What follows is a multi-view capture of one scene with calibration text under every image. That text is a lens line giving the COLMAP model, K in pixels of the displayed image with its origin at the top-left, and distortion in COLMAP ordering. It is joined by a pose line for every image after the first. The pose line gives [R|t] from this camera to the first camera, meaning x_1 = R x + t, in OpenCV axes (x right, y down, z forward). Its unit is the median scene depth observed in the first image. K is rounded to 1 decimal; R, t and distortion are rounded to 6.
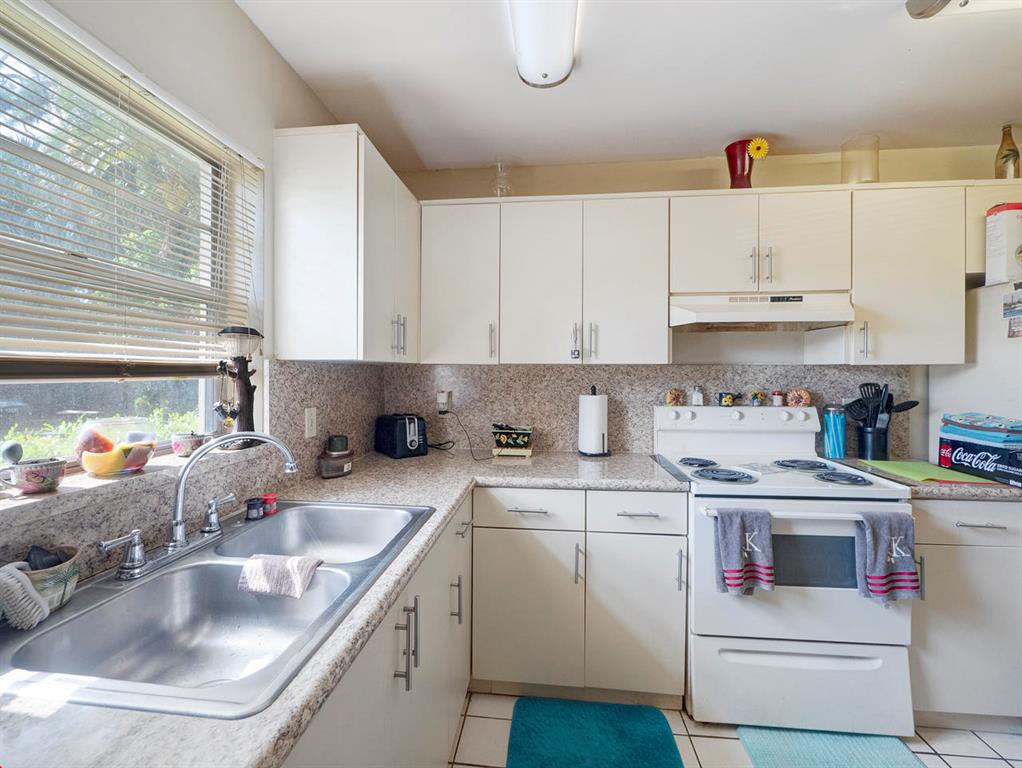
lens RADIAL K [[434.8, 0, 511.2], [0, 434.8, 368.7], [0, 0, 1]] dist [-0.002080, -0.000362]
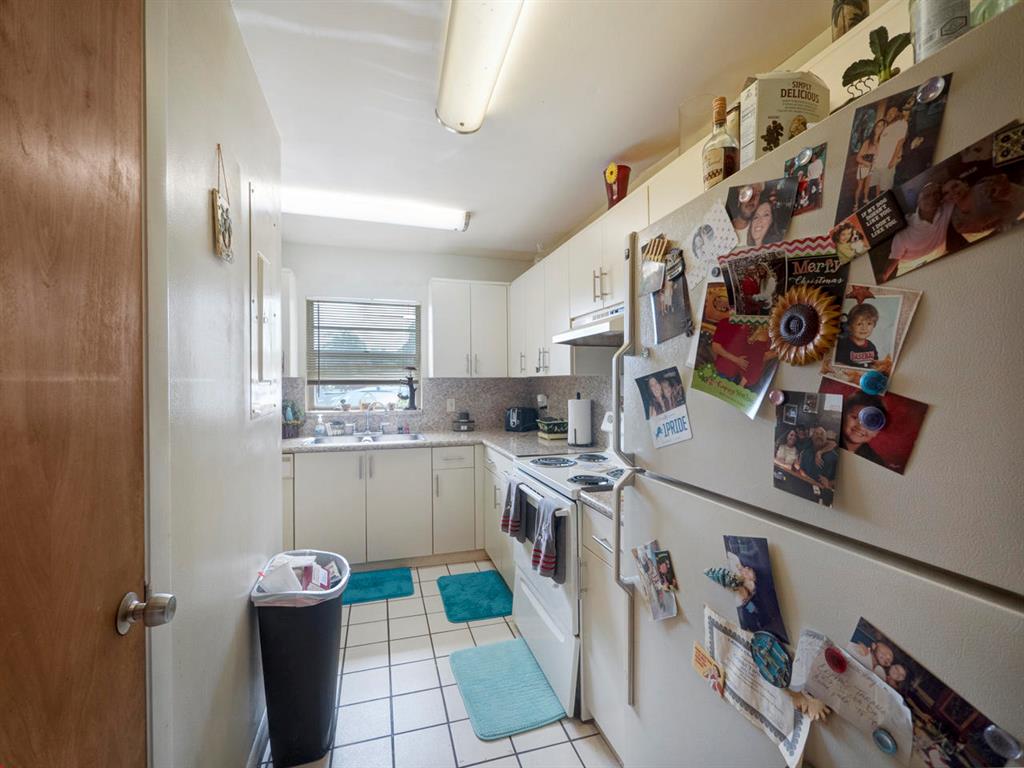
lens RADIAL K [[435.6, 0, 512.2], [0, 435.6, 368.7], [0, 0, 1]] dist [-0.002080, -0.000362]
pose [[0.386512, -0.034013, -0.921657, 1.884711], [0.011848, 0.999420, -0.031914, 0.011668], [0.922208, 0.001415, 0.386691, 0.448701]]
